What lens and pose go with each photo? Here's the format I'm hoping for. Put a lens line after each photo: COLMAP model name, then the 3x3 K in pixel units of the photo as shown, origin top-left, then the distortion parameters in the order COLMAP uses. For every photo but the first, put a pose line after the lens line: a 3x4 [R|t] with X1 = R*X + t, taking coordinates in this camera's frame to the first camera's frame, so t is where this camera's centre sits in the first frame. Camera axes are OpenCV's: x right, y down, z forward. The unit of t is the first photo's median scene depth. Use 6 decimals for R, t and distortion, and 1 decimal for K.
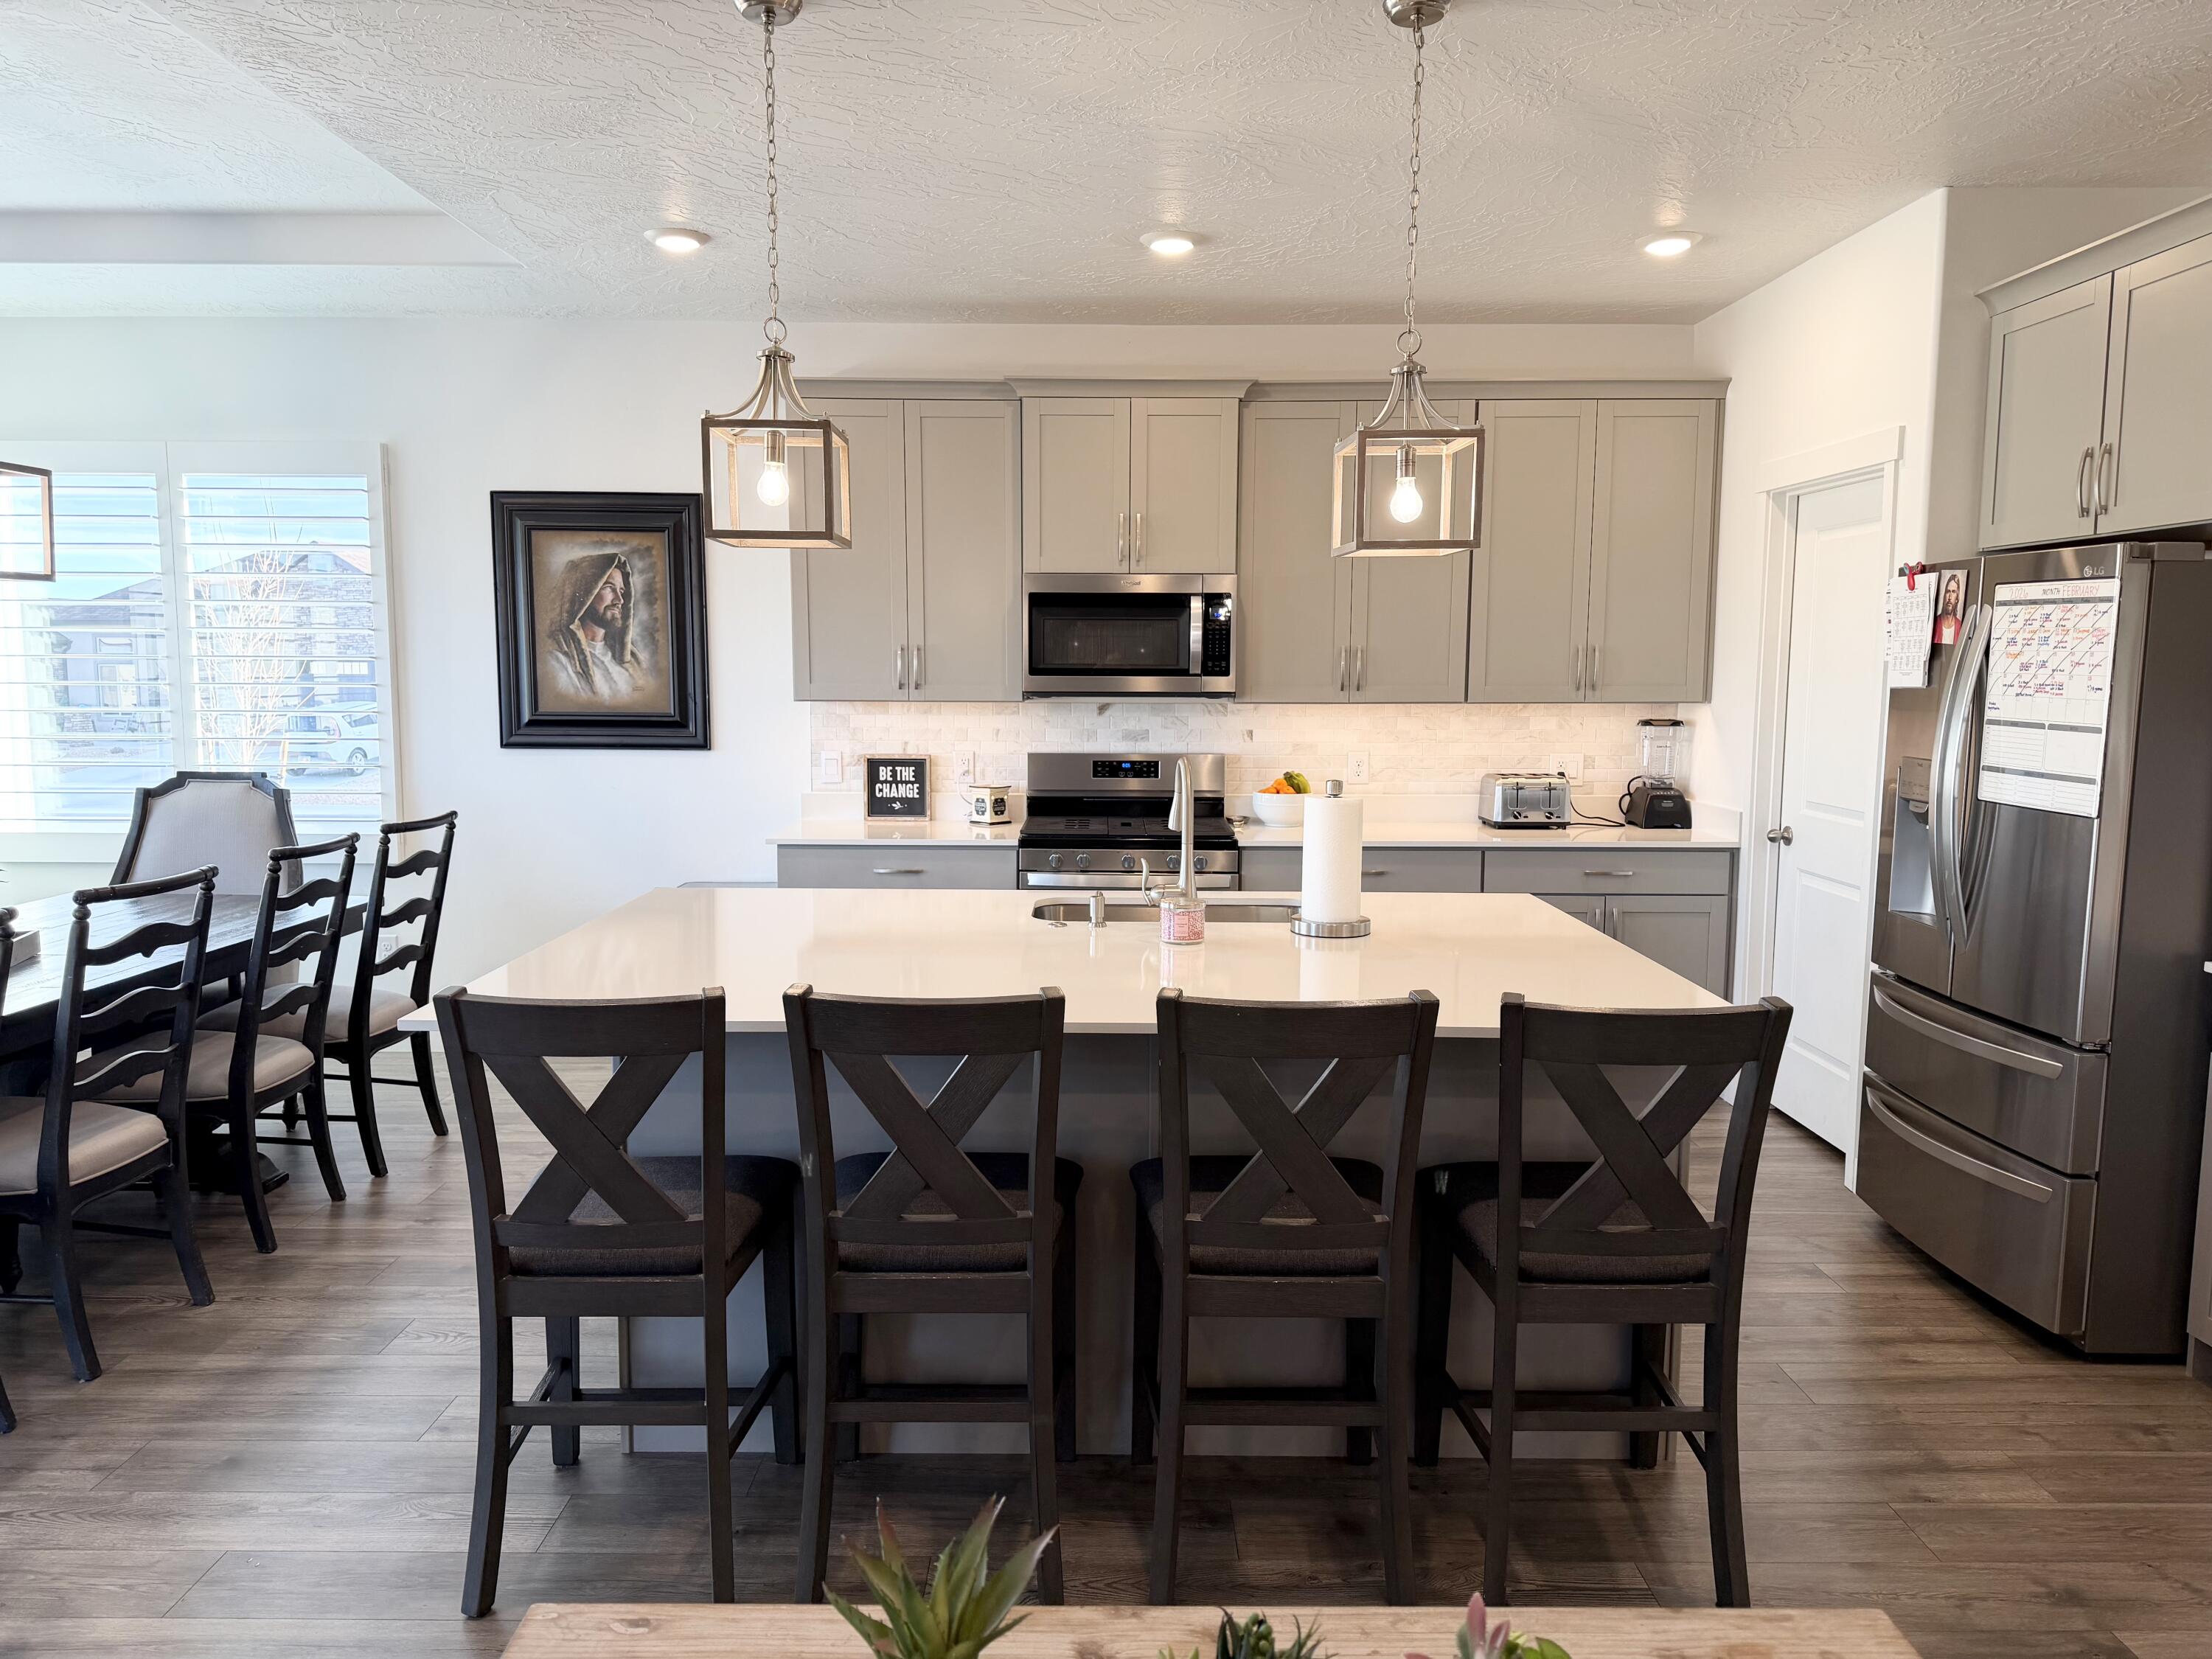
lens RADIAL K [[1554.6, 0, 1110.1], [0, 1554.6, 845.7], [0, 0, 1]] dist [0.053509, -0.064608]
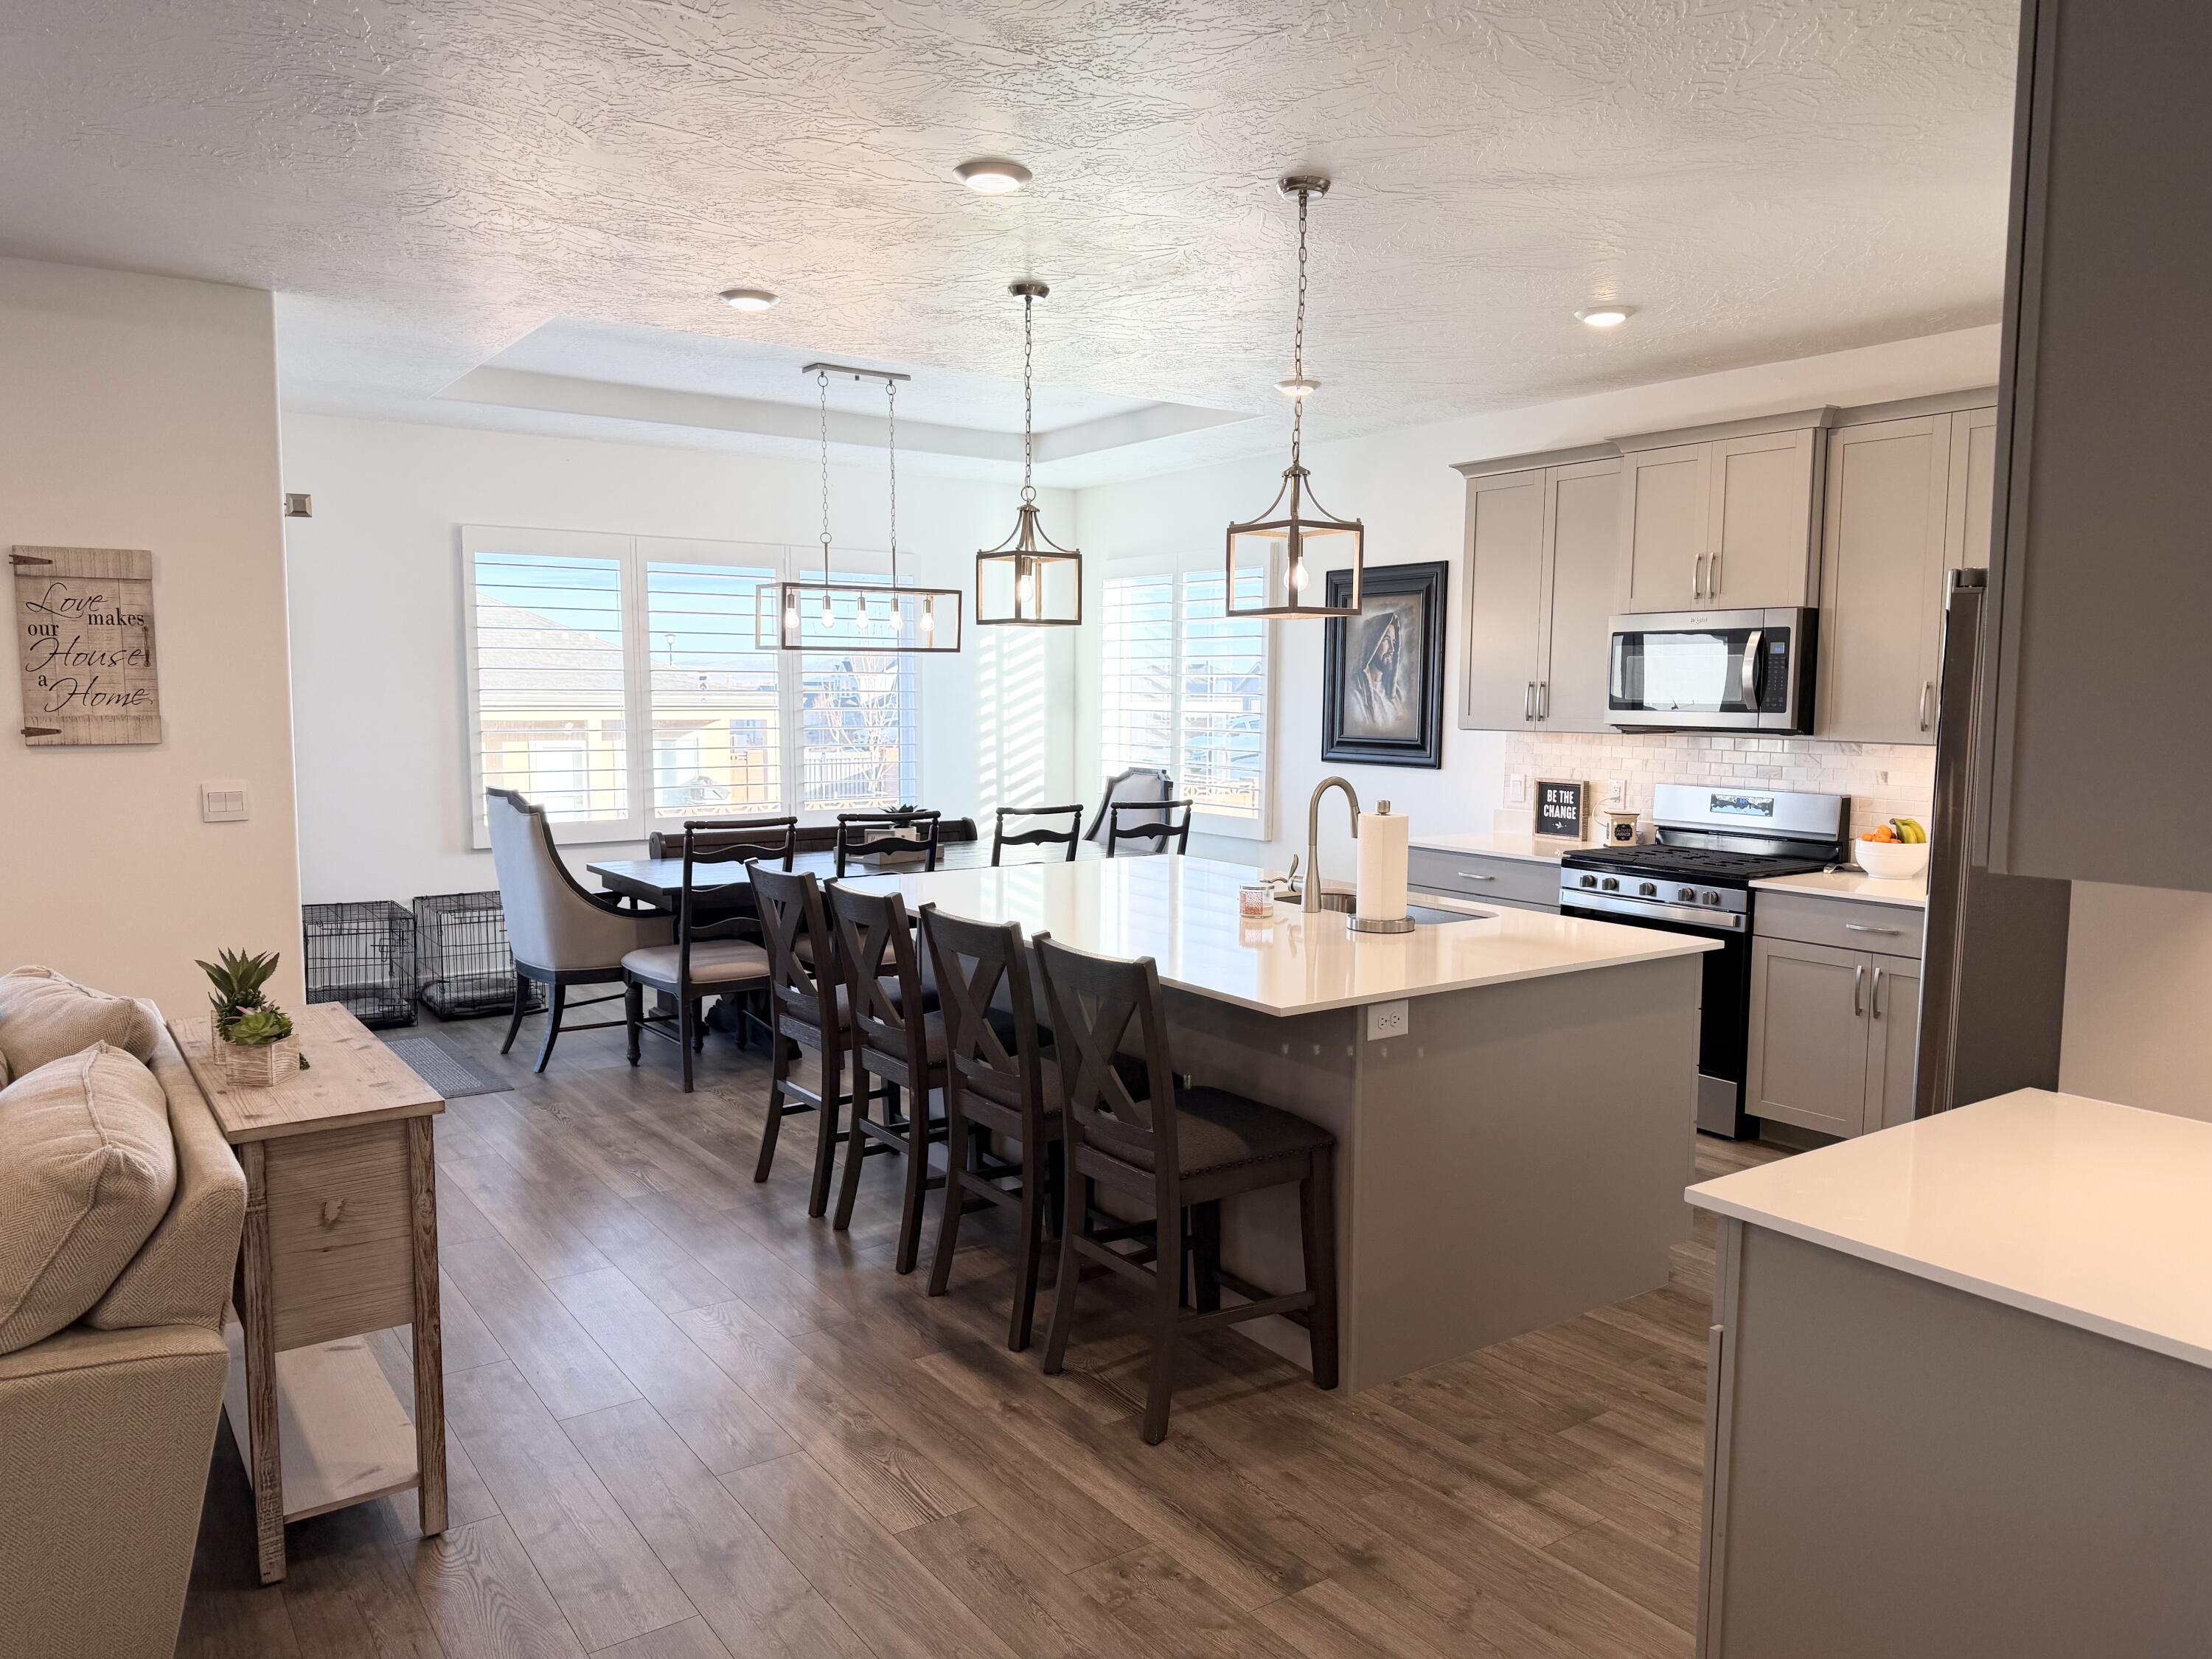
lens RADIAL K [[1554.6, 0, 1066.0], [0, 1554.6, 824.6], [0, 0, 1]] dist [0.053509, -0.064608]
pose [[0.557598, 0.070477, -0.827114, 0.597128], [-0.097055, 0.995091, 0.019361, -0.013771], [0.824418, 0.069480, 0.561701, 0.078537]]
